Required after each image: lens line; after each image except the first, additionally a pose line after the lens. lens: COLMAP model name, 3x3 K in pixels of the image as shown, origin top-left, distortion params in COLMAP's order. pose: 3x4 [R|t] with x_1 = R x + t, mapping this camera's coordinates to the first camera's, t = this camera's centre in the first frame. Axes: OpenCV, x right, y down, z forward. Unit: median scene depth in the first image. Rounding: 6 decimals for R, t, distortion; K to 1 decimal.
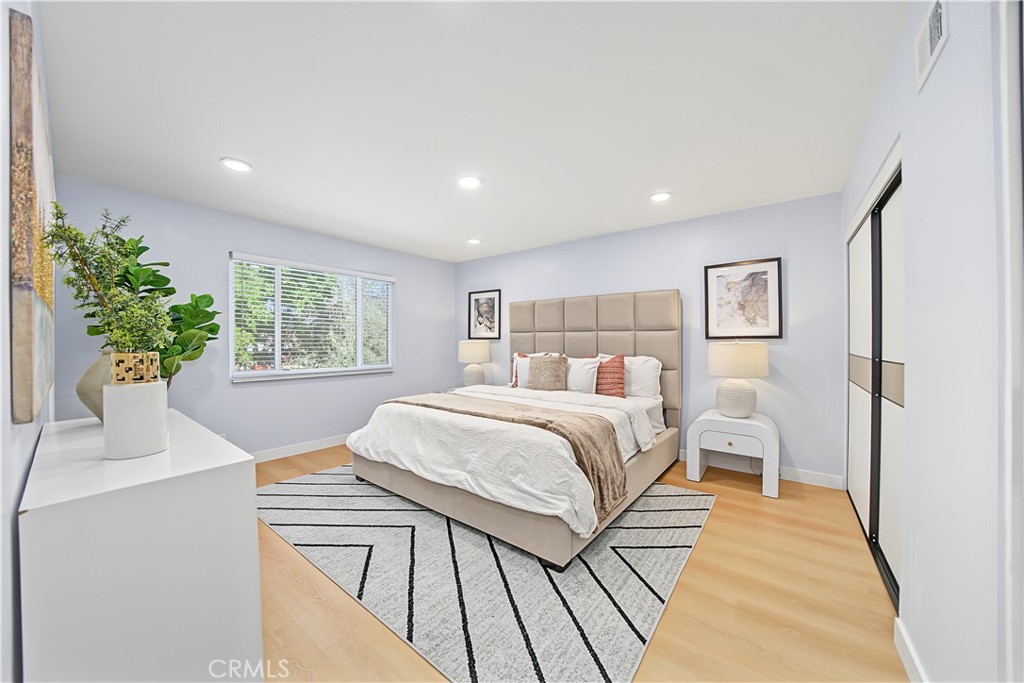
lens RADIAL K [[348.3, 0, 512.0], [0, 348.3, 341.5], [0, 0, 1]] dist [-0.000174, 0.000049]
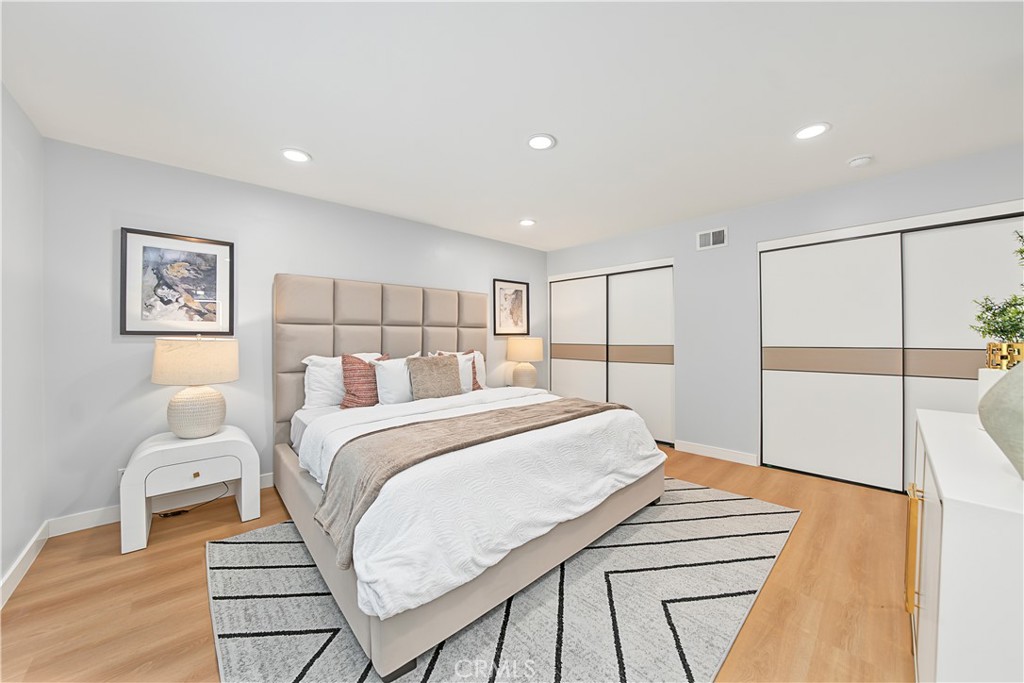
lens RADIAL K [[364.2, 0, 515.9], [0, 364.2, 334.7], [0, 0, 1]] dist [-0.030020, -0.000079]
pose [[0.168776, 0.024100, 0.985360, -0.645306], [0.028624, 0.999160, -0.029341, 0.025624], [-0.985239, 0.033157, 0.167944, 0.626260]]
